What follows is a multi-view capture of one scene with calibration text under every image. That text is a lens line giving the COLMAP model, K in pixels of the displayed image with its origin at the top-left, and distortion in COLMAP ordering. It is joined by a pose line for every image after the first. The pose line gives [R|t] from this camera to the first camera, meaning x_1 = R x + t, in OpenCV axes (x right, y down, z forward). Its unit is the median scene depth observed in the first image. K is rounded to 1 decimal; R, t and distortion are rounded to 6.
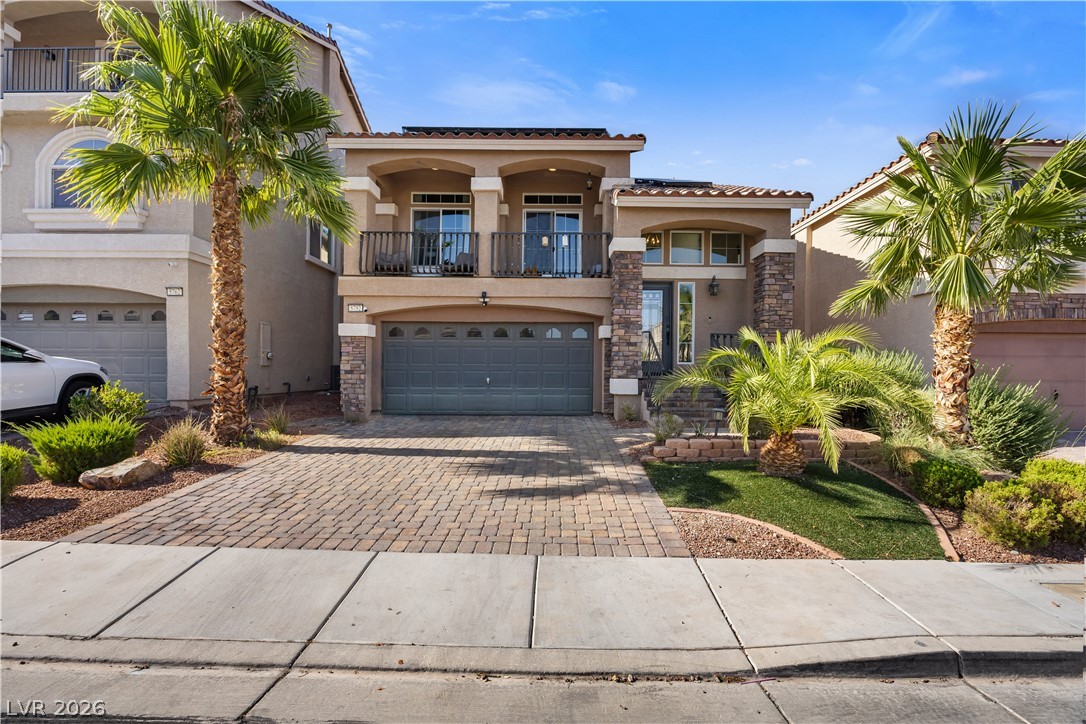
lens RADIAL K [[474.1, 0, 542.3], [0, 474.1, 377.0], [0, 0, 1]] dist [-0.012549, -0.000149]
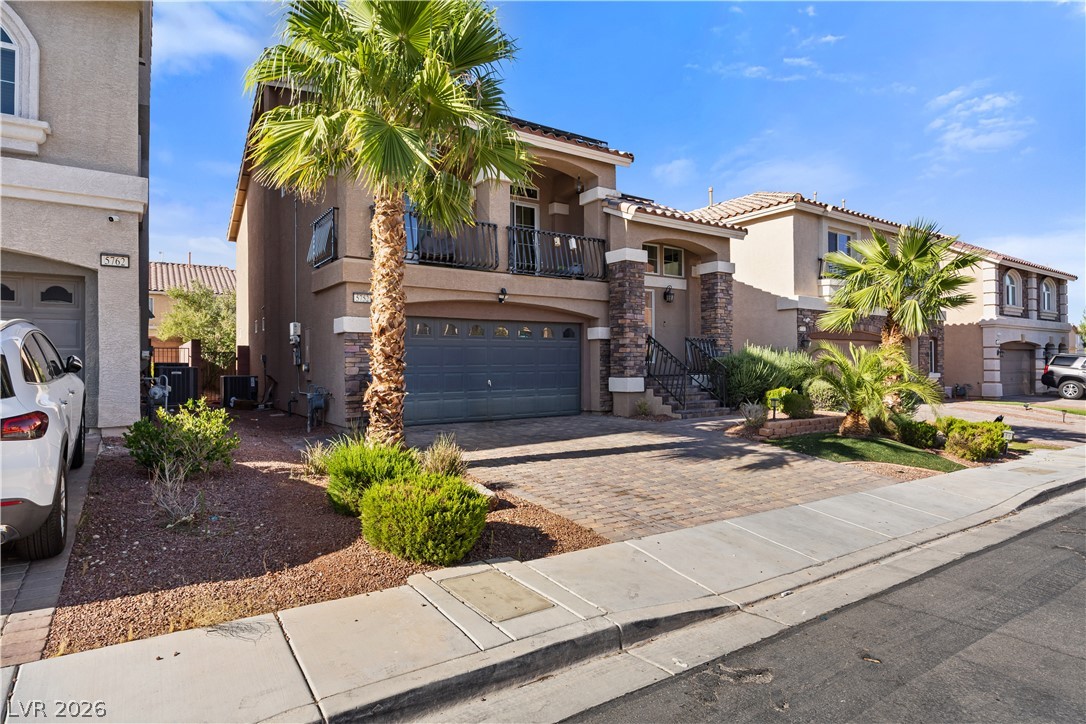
lens RADIAL K [[599.0, 0, 543.0], [0, 599.0, 362.0], [0, 0, 1]] dist [-0.001070, -0.000208]
pose [[0.823877, -0.009211, 0.566693, -0.749159], [0.020134, 0.999712, -0.013022, -0.017681], [-0.566410, 0.022138, 0.823826, -0.017372]]
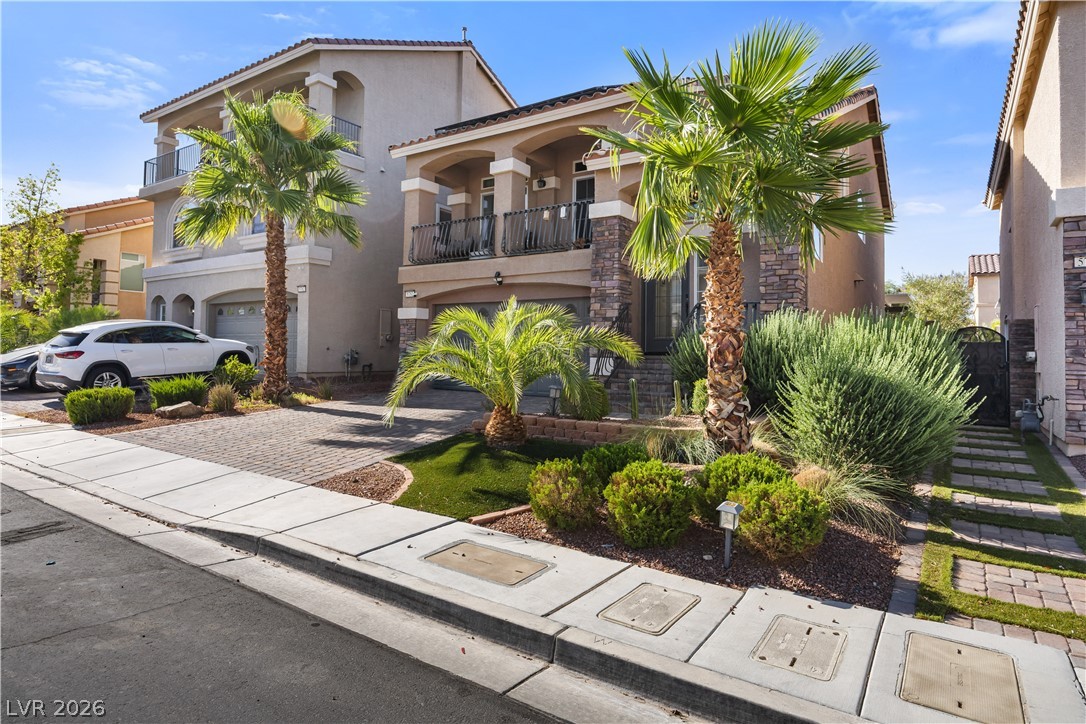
lens RADIAL K [[604.1, 0, 546.3], [0, 604.1, 337.1], [0, 0, 1]] dist [-0.006713, -0.000205]
pose [[0.833816, -0.012581, -0.551900, 0.693518], [-0.013601, 0.998969, -0.043321, 0.015152], [0.551876, 0.043628, 0.832784, -0.014498]]
